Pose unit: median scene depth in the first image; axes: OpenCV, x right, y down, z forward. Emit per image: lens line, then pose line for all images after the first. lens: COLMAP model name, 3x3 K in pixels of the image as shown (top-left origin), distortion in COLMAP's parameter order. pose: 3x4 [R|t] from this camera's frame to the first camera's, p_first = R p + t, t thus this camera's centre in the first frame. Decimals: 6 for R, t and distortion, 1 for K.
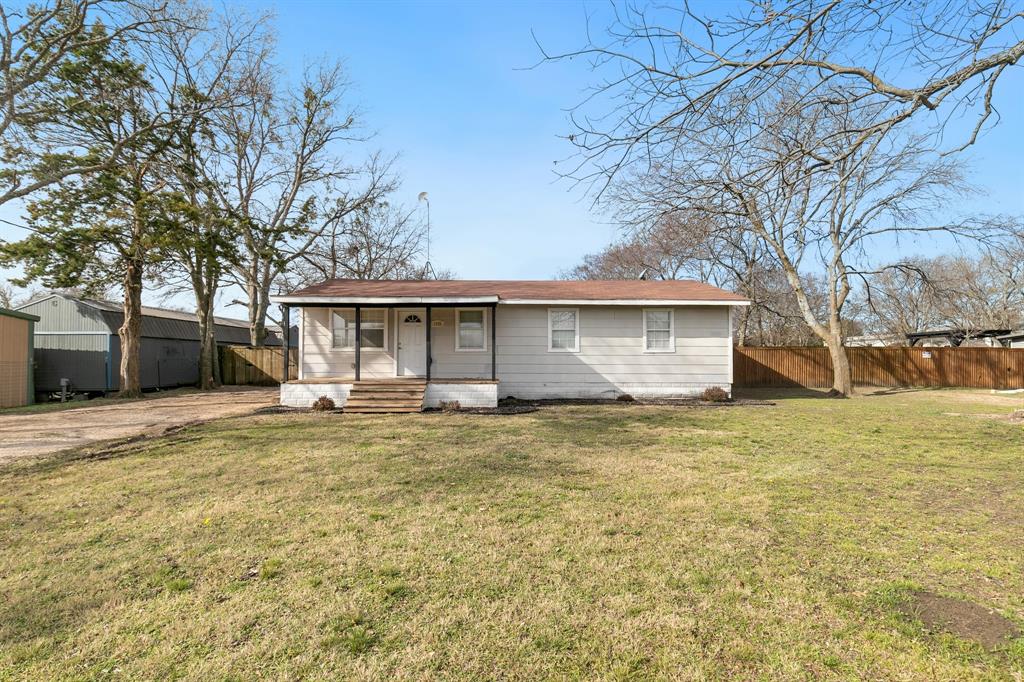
lens RADIAL K [[469.9, 0, 513.1], [0, 469.9, 361.1], [0, 0, 1]] dist [0.002676, -0.000252]
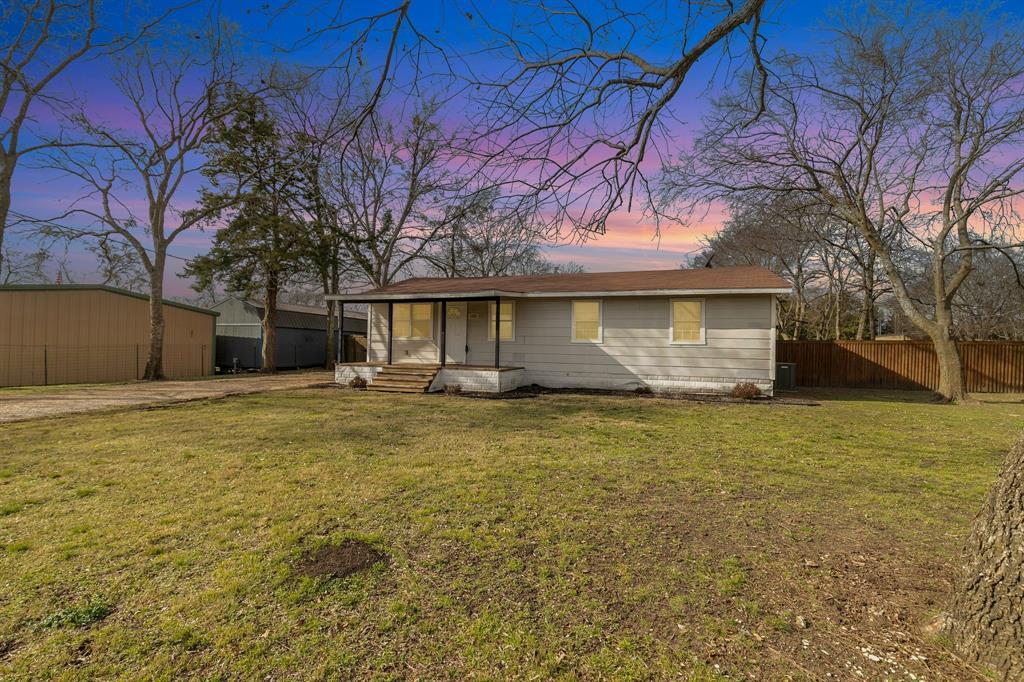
lens RADIAL K [[458.5, 0, 515.2], [0, 458.5, 352.5], [0, 0, 1]] dist [0.001321, 0.000061]
pose [[0.944559, 0.019310, -0.327775, 0.287025], [-0.018780, 0.999812, 0.004782, -0.000084], [0.327805, 0.001639, 0.944744, 0.007315]]
